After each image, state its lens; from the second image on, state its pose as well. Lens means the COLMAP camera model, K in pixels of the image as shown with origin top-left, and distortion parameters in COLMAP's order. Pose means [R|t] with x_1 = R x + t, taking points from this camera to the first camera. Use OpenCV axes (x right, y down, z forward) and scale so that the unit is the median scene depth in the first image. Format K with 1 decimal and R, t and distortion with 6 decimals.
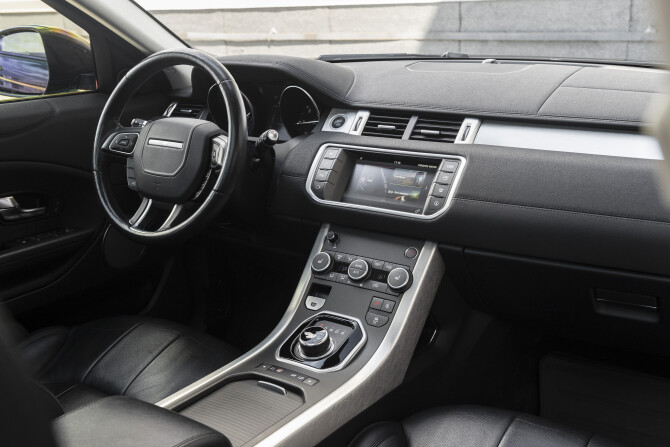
lens RADIAL K [[760.0, 0, 334.4], [0, 760.0, 224.0], [0, 0, 1]] dist [-0.000630, 0.000000]
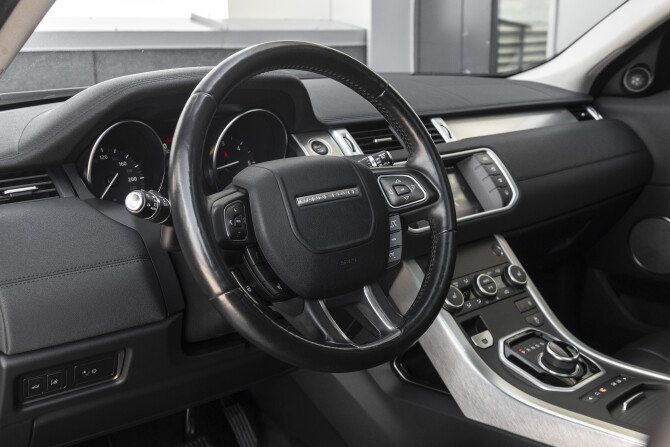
lens RADIAL K [[760.0, 0, 333.0], [0, 760.0, 222.5], [0, 0, 1]] dist [-0.000630, 0.000000]
pose [[0.252900, -0.184525, 0.949733, -0.799807], [0.302729, 0.947444, 0.103468, -0.147568], [-0.918911, 0.261344, 0.295469, 0.831389]]
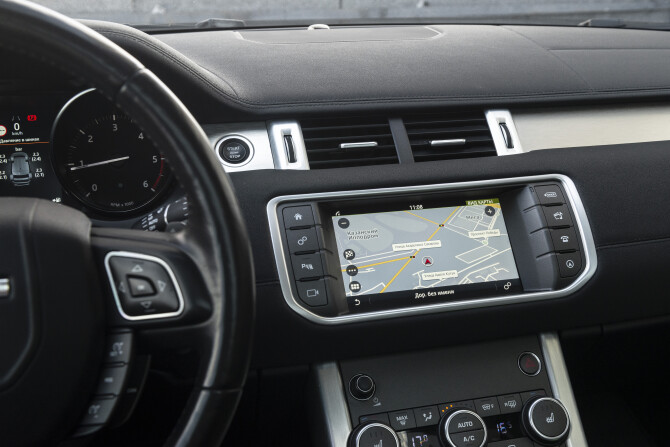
lens RADIAL K [[760.0, 0, 337.3], [0, 760.0, 225.5], [0, 0, 1]] dist [-0.000630, 0.000000]
pose [[0.649355, -0.209784, 0.730978, -0.338255], [0.208716, 0.973452, 0.093962, -0.127786], [-0.731284, 0.091553, 0.675901, 0.672166]]
